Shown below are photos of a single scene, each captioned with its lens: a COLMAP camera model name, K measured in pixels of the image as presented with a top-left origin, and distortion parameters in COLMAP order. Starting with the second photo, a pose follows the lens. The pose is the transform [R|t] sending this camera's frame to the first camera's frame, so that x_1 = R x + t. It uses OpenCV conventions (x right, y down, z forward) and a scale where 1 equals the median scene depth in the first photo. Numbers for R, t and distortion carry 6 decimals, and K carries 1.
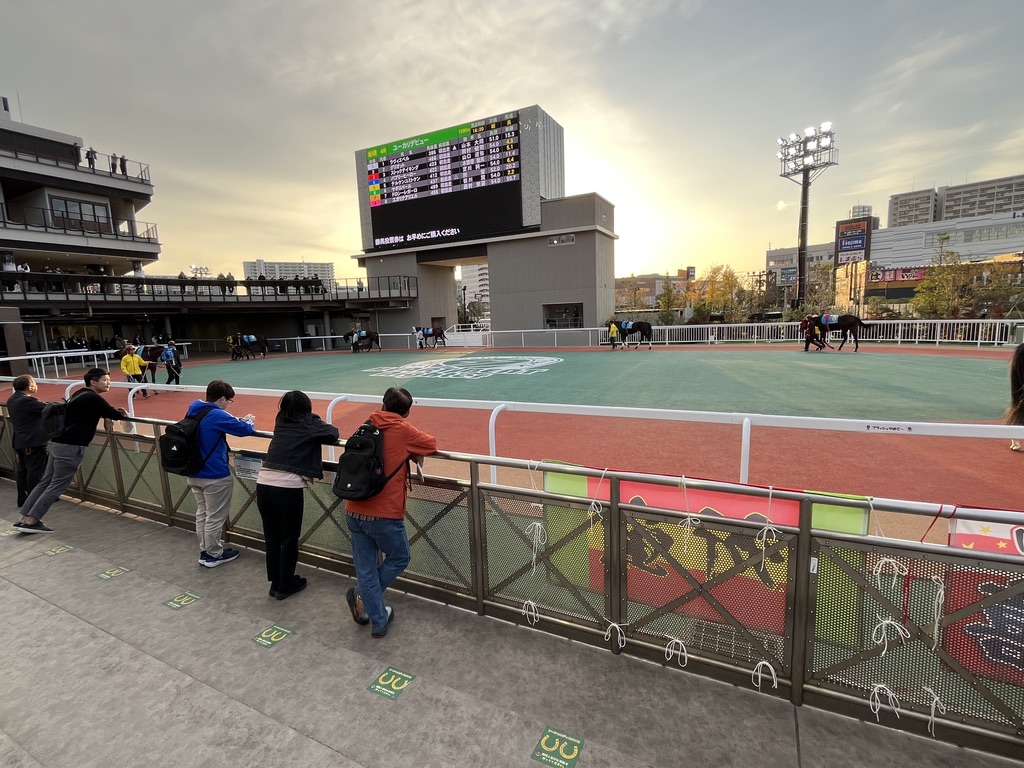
lens RADIAL K [[478.1, 0, 512.0], [0, 478.1, 384.0], [0, 0, 1]] dist [0.001451, 0.000511]
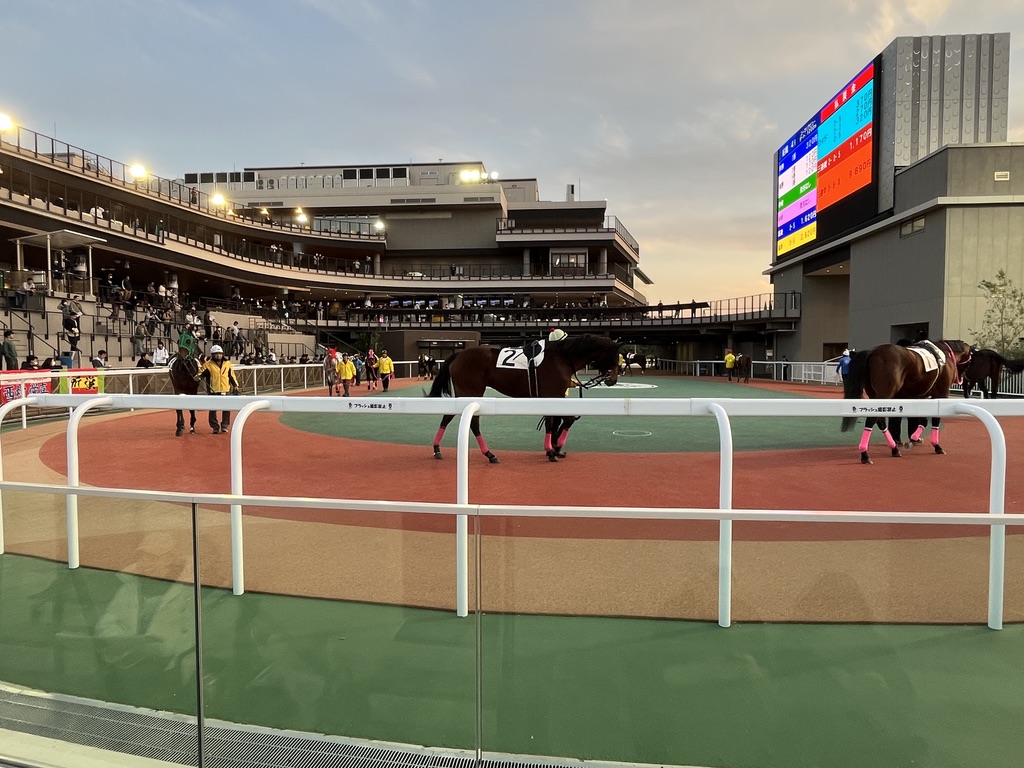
lens RADIAL K [[616.5, 0, 512.0], [0, 616.5, 384.0], [0, 0, 1]] dist [0.001998, -0.000289]
pose [[0.371389, 0.080116, -0.925014, 0.618860], [-0.140993, 0.989583, 0.029100, -0.037959], [0.917710, 0.119613, 0.378816, 0.205249]]
